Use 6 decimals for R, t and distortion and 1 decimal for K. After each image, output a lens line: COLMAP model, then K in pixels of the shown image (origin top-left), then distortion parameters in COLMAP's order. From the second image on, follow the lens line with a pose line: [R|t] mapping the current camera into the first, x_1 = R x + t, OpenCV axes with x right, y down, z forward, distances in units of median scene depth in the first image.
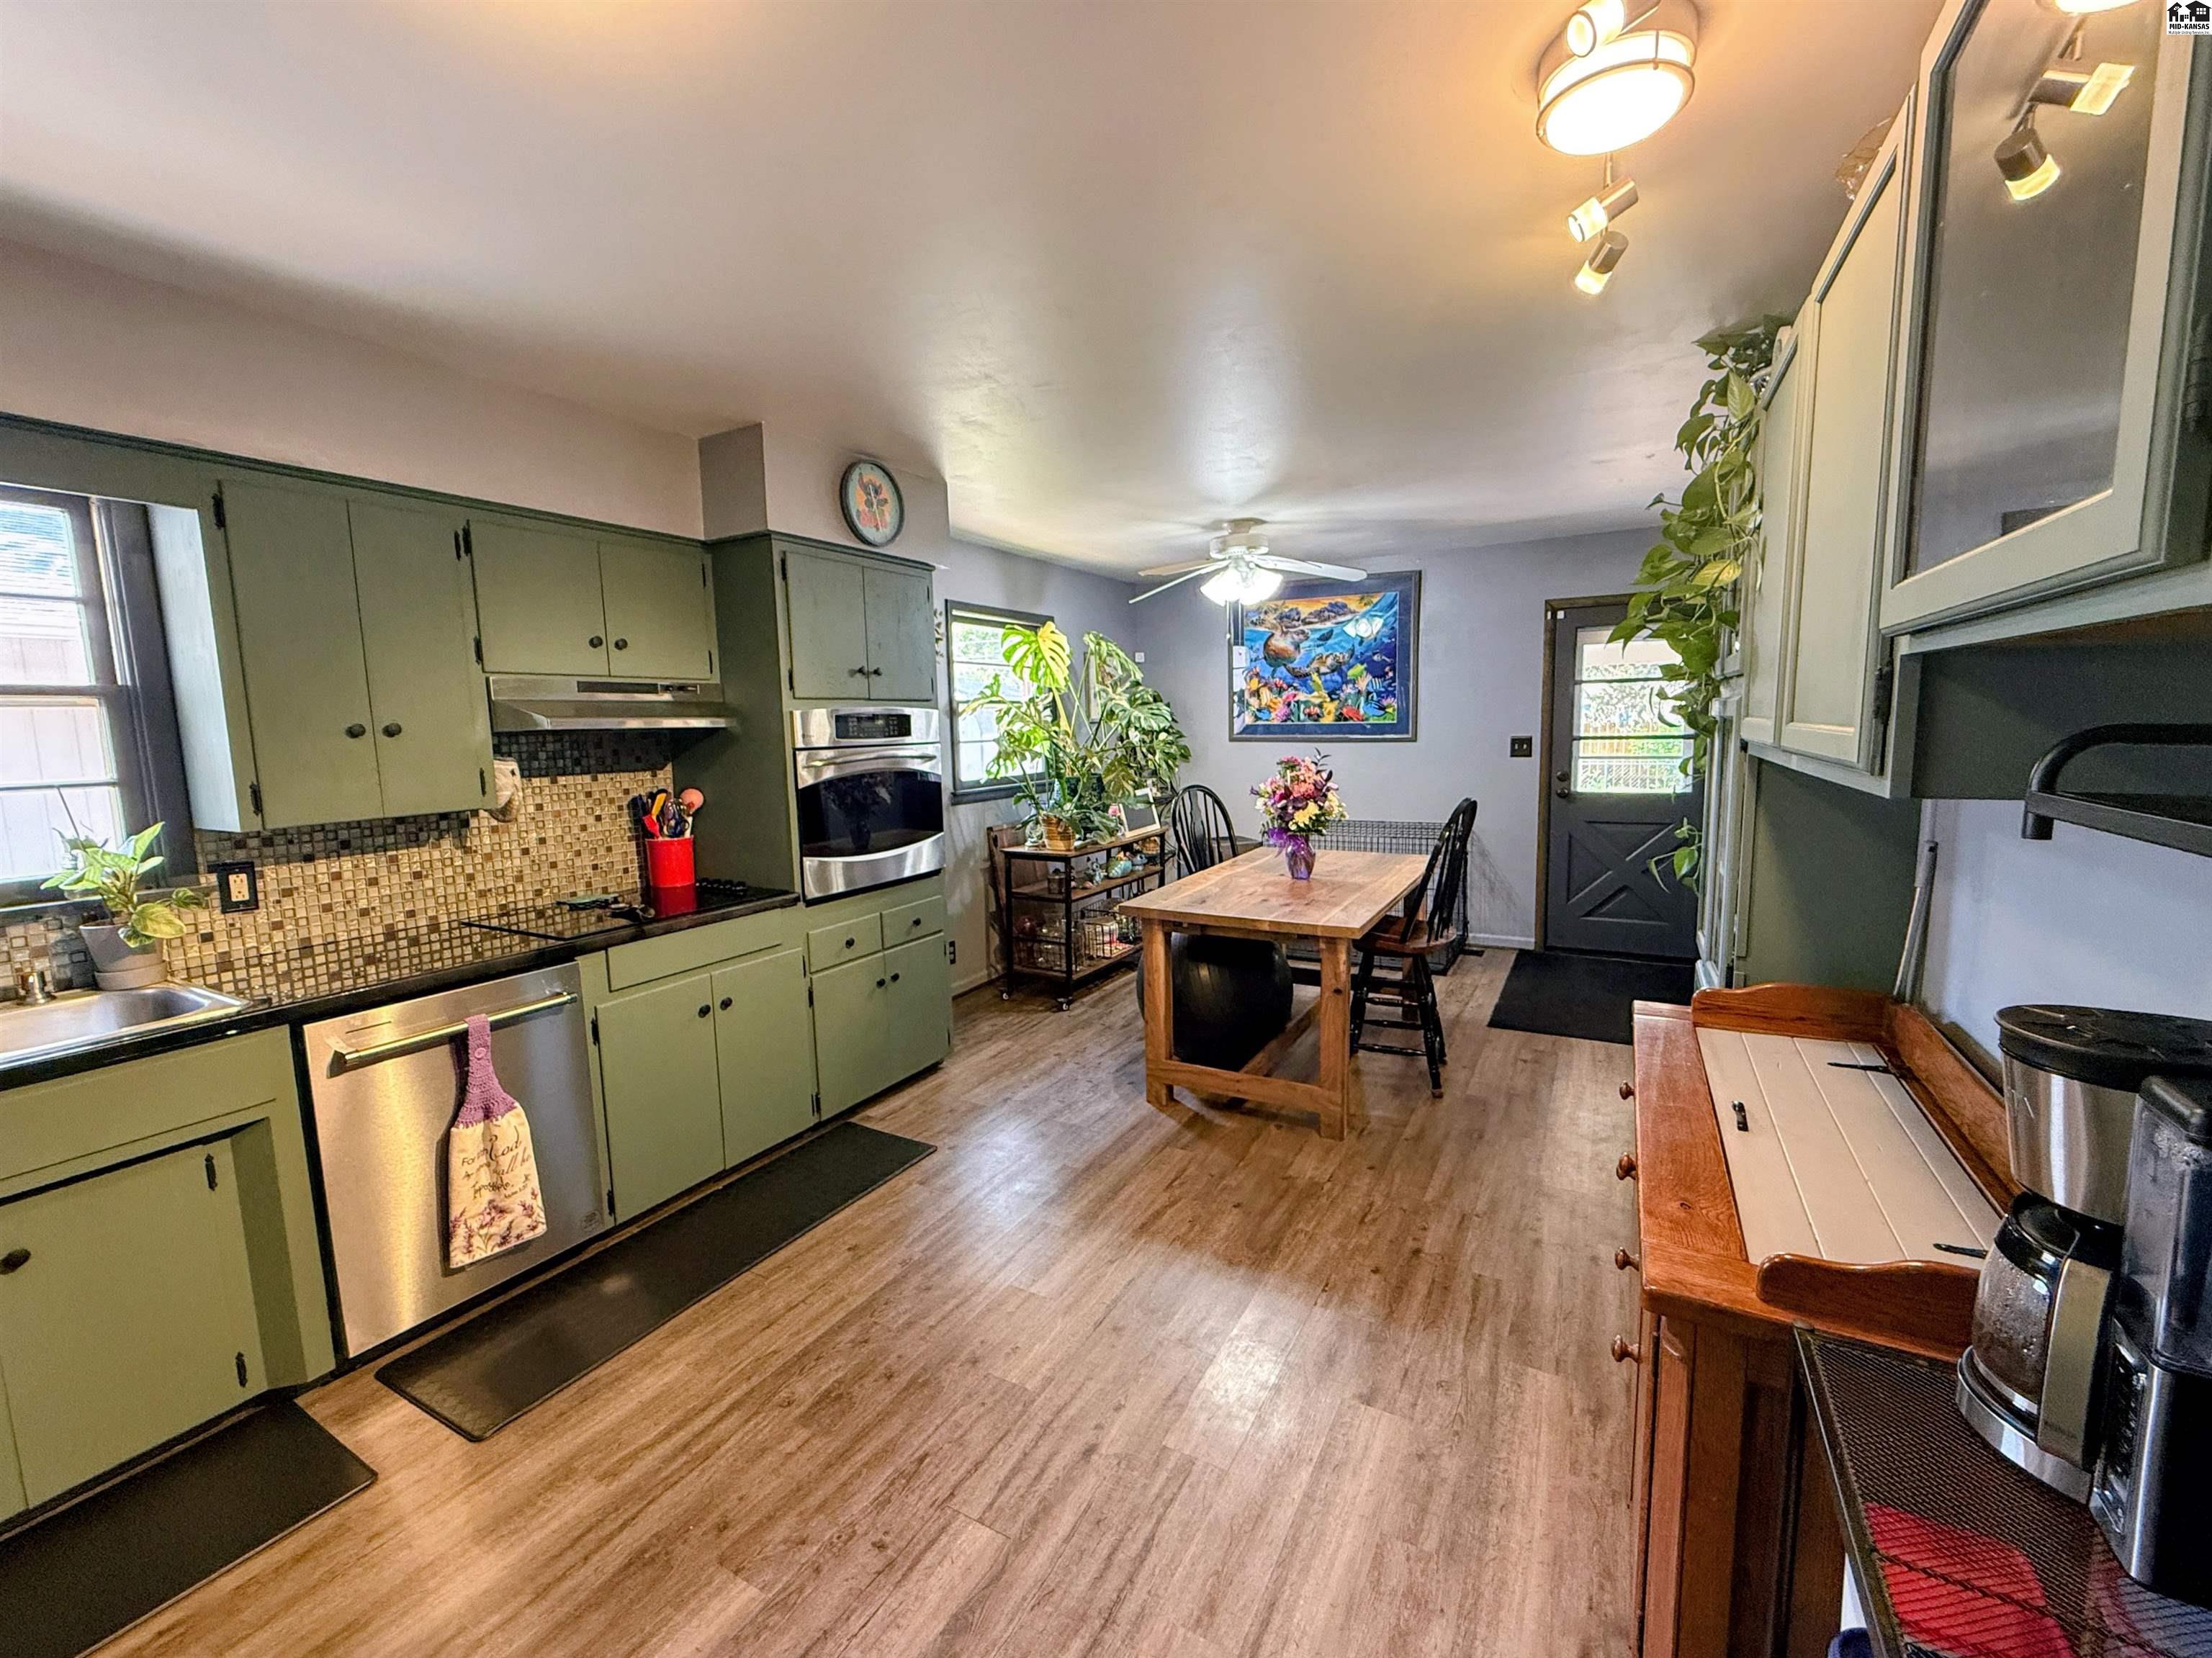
lens RADIAL K [[879.0, 0, 1065.9], [0, 879.0, 827.4], [0, 0, 1]] dist [-0.001952, 0.000548]
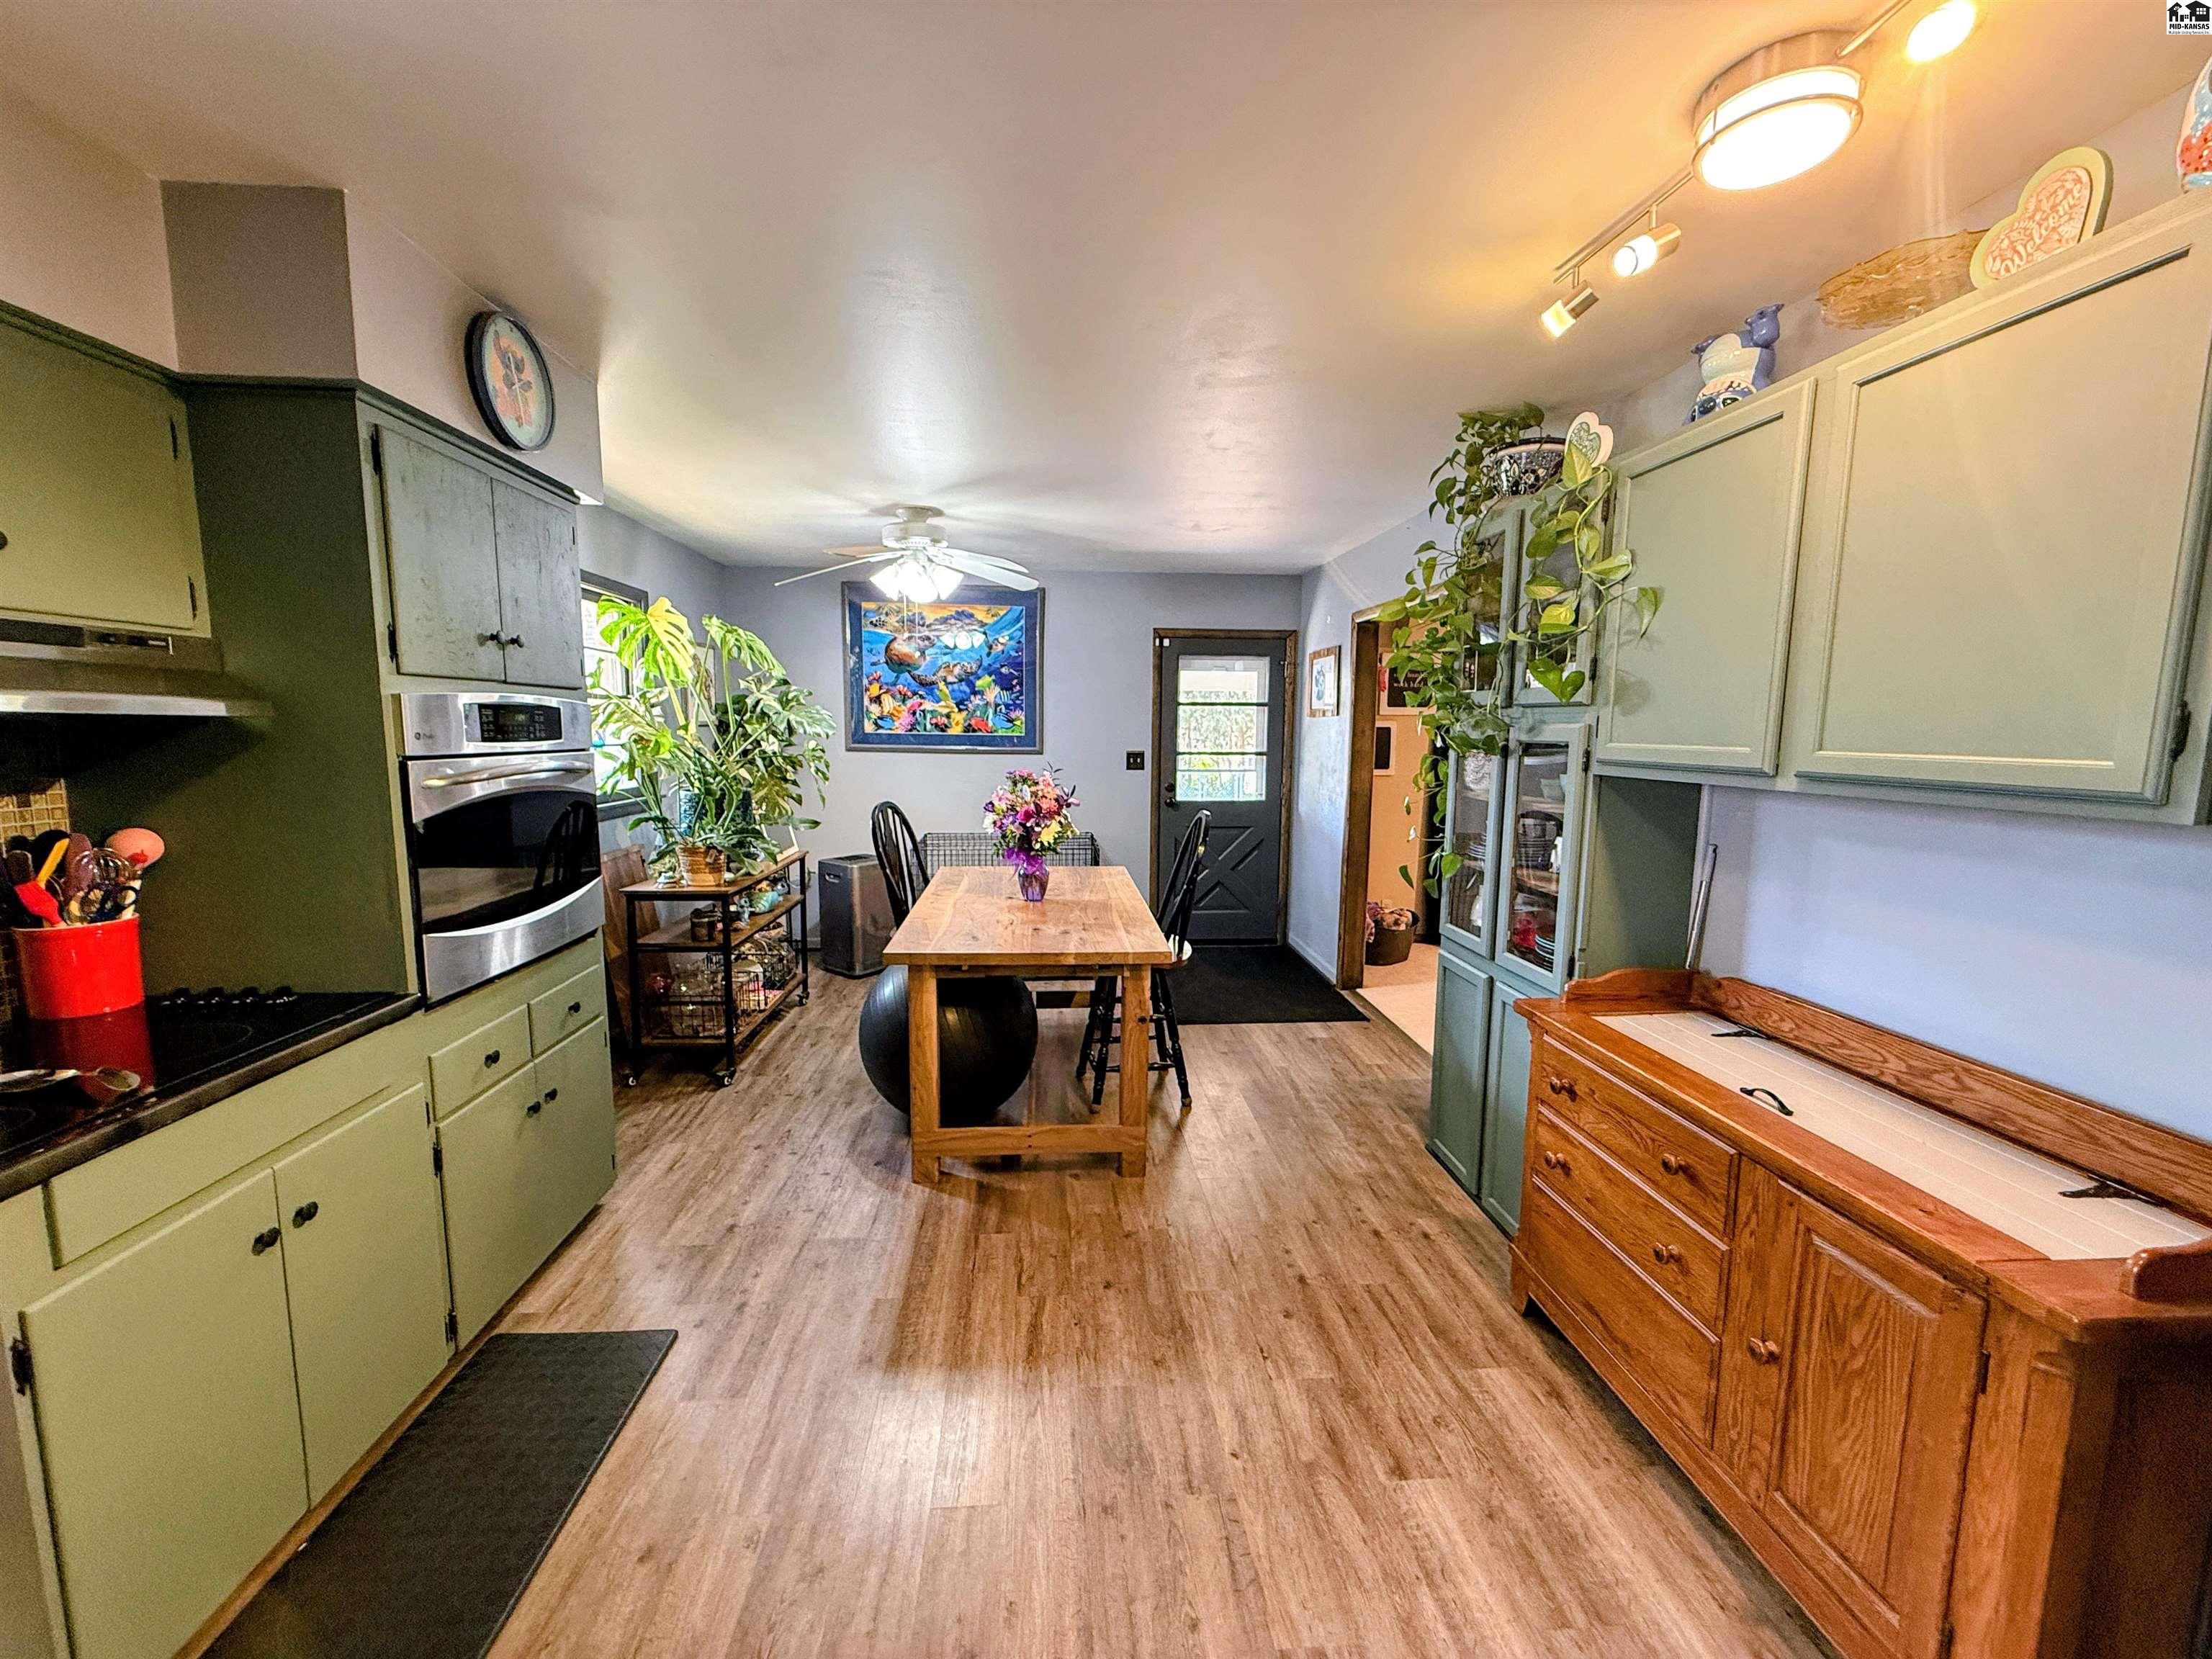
lens RADIAL K [[879.1, 0, 1114.5], [0, 879.1, 830.1], [0, 0, 1]] dist [-0.001952, 0.000548]
pose [[0.834502, -0.034058, 0.549951, -0.171158], [0.038250, 0.999261, 0.003843, -0.016682], [-0.549675, 0.017829, 0.835188, 0.166791]]
